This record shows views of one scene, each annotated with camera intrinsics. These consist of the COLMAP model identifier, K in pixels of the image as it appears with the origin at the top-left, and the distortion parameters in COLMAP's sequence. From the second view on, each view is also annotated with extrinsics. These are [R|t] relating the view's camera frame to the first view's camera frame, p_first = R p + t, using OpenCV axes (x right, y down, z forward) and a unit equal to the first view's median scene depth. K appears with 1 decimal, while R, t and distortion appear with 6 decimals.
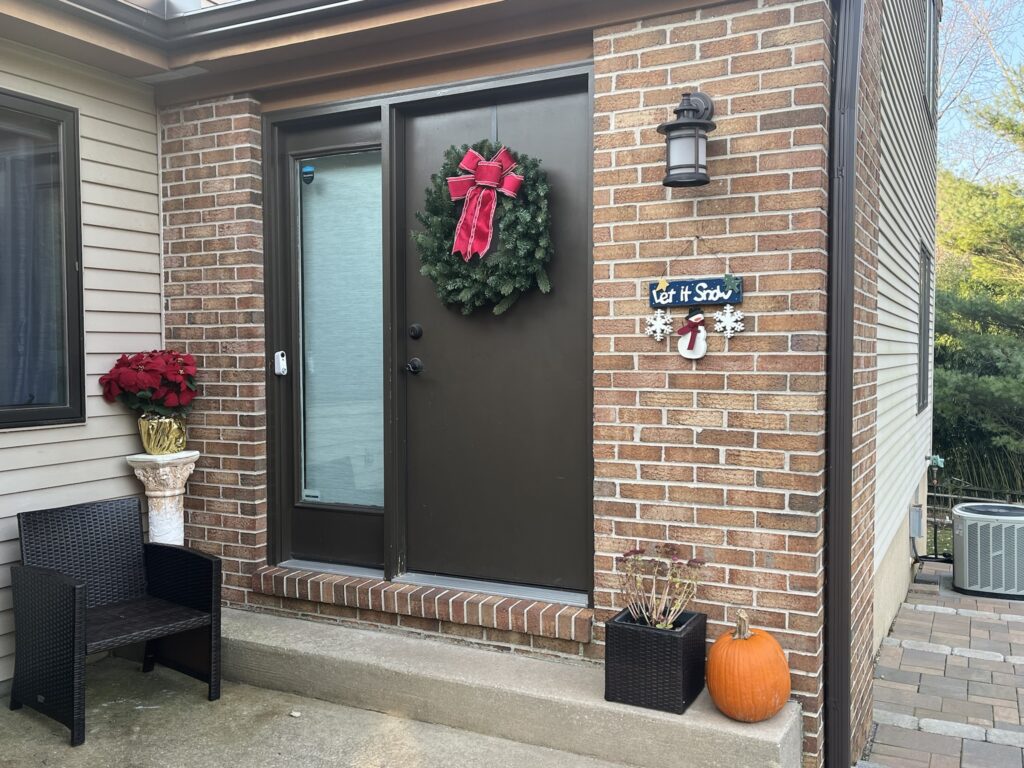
lens RADIAL K [[919.3, 0, 511.9], [0, 919.3, 384.5], [0, 0, 1]] dist [0.034142, -0.042463]
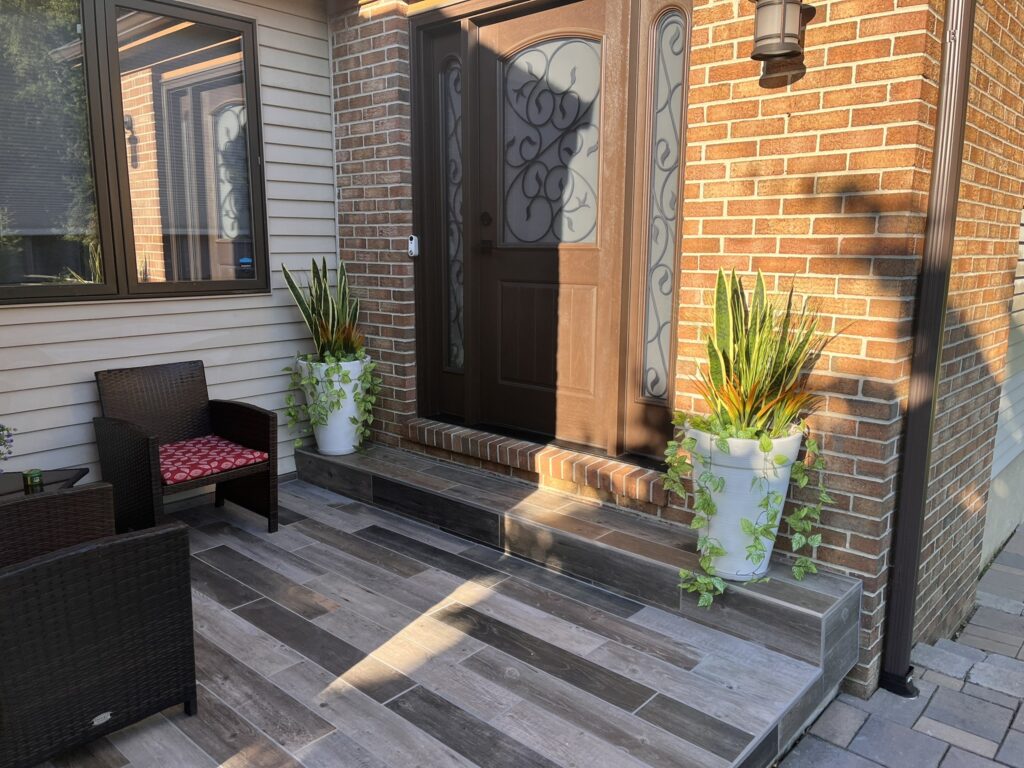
lens RADIAL K [[779.4, 0, 508.8], [0, 779.4, 385.8], [0, 0, 1]] dist [0.036182, -0.050697]
pose [[0.970593, 0.049071, -0.235670, 0.116089], [-0.013577, 0.988603, 0.149931, 0.003170], [0.240342, -0.142322, 0.960198, 0.089738]]
